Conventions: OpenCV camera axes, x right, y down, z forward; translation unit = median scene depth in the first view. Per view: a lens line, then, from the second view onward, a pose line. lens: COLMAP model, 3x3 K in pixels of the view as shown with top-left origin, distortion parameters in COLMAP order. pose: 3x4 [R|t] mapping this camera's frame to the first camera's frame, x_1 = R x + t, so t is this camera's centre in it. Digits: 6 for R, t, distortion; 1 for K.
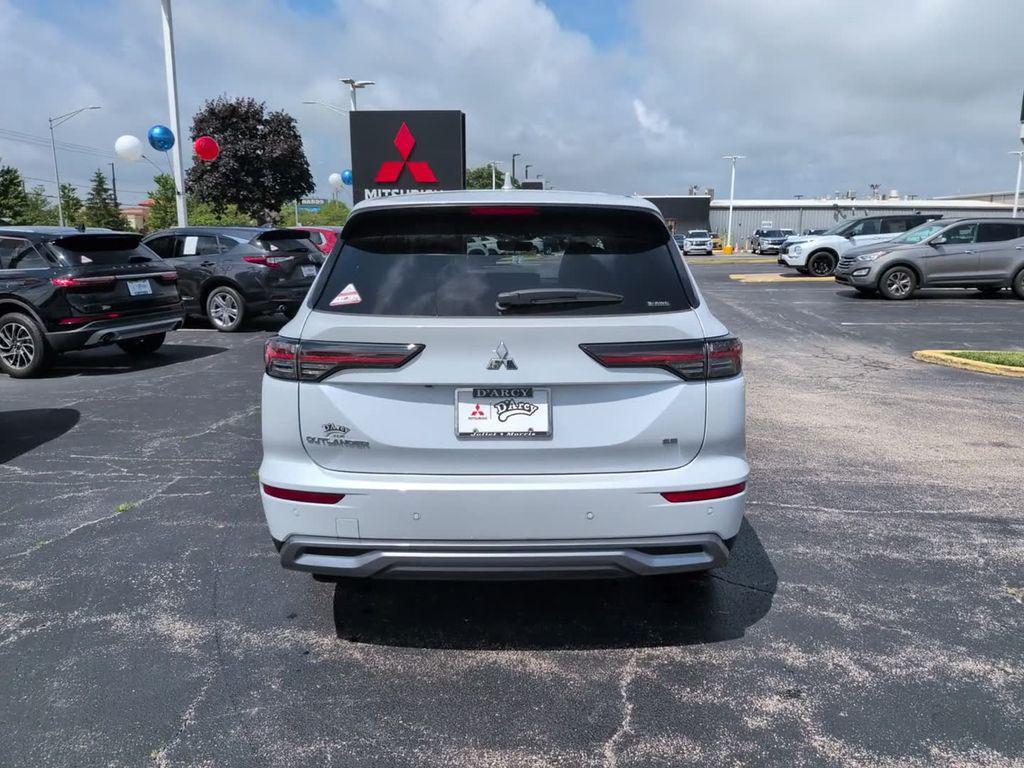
lens RADIAL K [[761.1, 0, 520.3], [0, 761.1, 390.0], [0, 0, 1]] dist [0.052690, -0.083291]
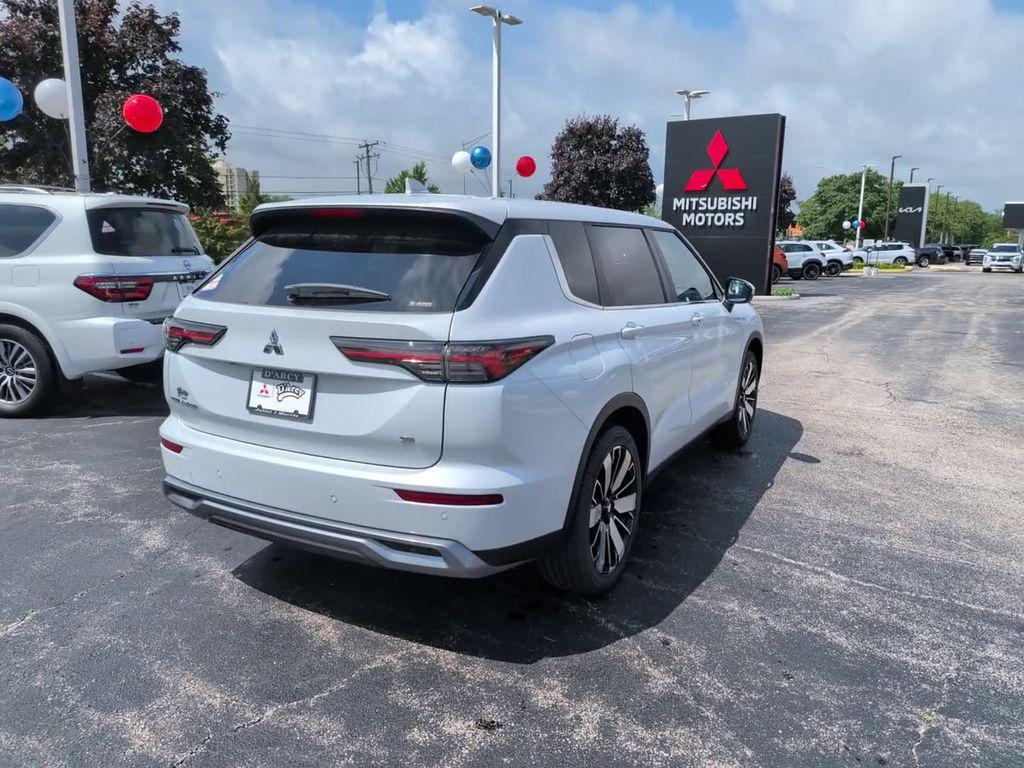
lens RADIAL K [[761.1, 0, 546.1], [0, 761.1, 391.3], [0, 0, 1]] dist [0.052690, -0.083291]
pose [[0.874715, 0.105068, -0.473111, 0.722901], [-0.110346, 0.993753, 0.016676, -0.029629], [0.471908, 0.037619, 0.880845, 0.169342]]
